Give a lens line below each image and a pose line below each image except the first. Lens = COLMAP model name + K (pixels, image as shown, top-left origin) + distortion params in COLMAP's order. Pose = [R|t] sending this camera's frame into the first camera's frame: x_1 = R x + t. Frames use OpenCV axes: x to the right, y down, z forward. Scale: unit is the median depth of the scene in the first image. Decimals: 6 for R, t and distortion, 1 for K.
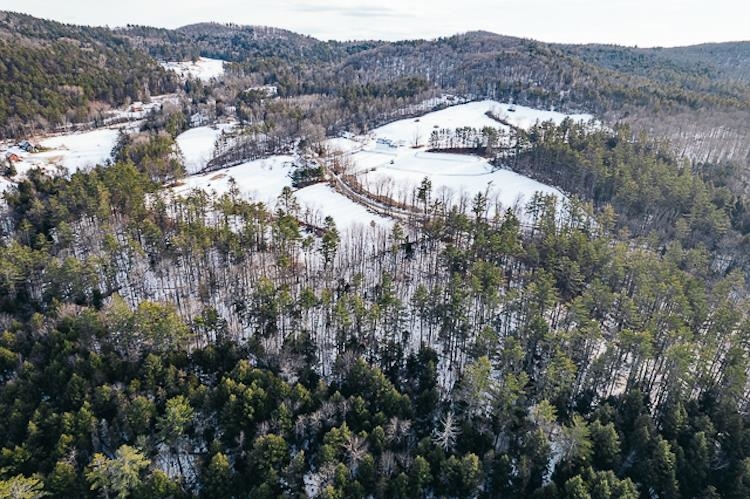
lens RADIAL K [[480.8, 0, 373.2], [0, 480.8, 251.5], [0, 0, 1]] dist [-0.082036, 0.074787]
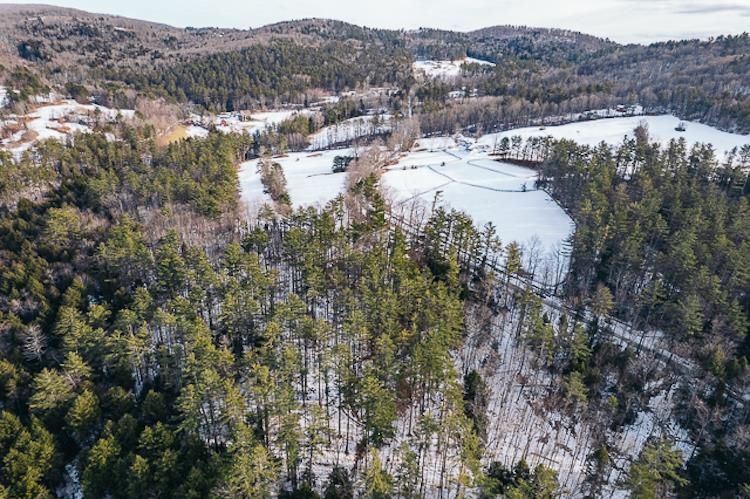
lens RADIAL K [[480.8, 0, 373.2], [0, 480.8, 251.5], [0, 0, 1]] dist [-0.082036, 0.074787]
pose [[0.750371, 0.258154, -0.608522, 0.406369], [-0.264876, 0.960873, 0.081013, -0.044961], [0.605627, 0.100393, 0.789391, 0.140607]]
